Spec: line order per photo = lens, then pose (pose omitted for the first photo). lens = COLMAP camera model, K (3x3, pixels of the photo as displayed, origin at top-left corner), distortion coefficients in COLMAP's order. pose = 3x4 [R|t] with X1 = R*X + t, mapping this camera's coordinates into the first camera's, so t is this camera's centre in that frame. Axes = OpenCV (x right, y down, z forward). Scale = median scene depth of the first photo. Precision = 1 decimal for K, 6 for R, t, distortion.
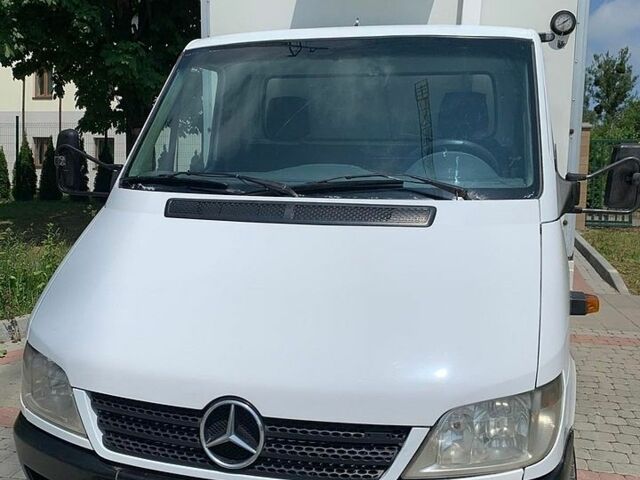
lens RADIAL K [[653.5, 0, 322.5], [0, 653.5, 237.4], [0, 0, 1]] dist [0.145421, -0.396710]
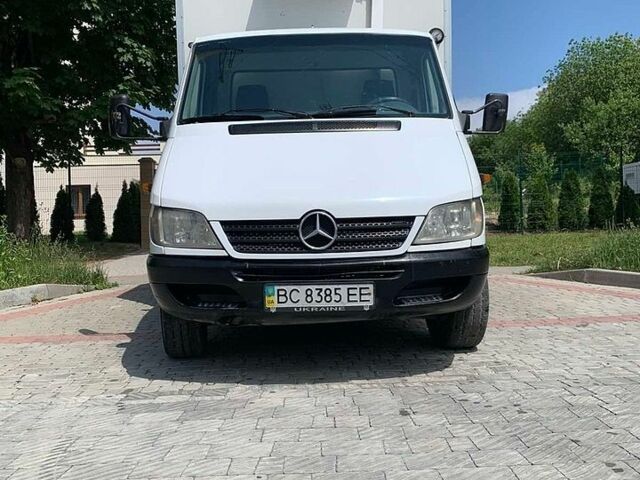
lens RADIAL K [[653.5, 0, 322.5], [0, 653.5, 237.4], [0, 0, 1]] dist [0.145421, -0.396710]
pose [[0.966781, -0.049288, 0.250809, -0.412107], [0.069475, 0.994962, -0.072277, 0.322235], [-0.245983, 0.087301, 0.965335, -0.506927]]
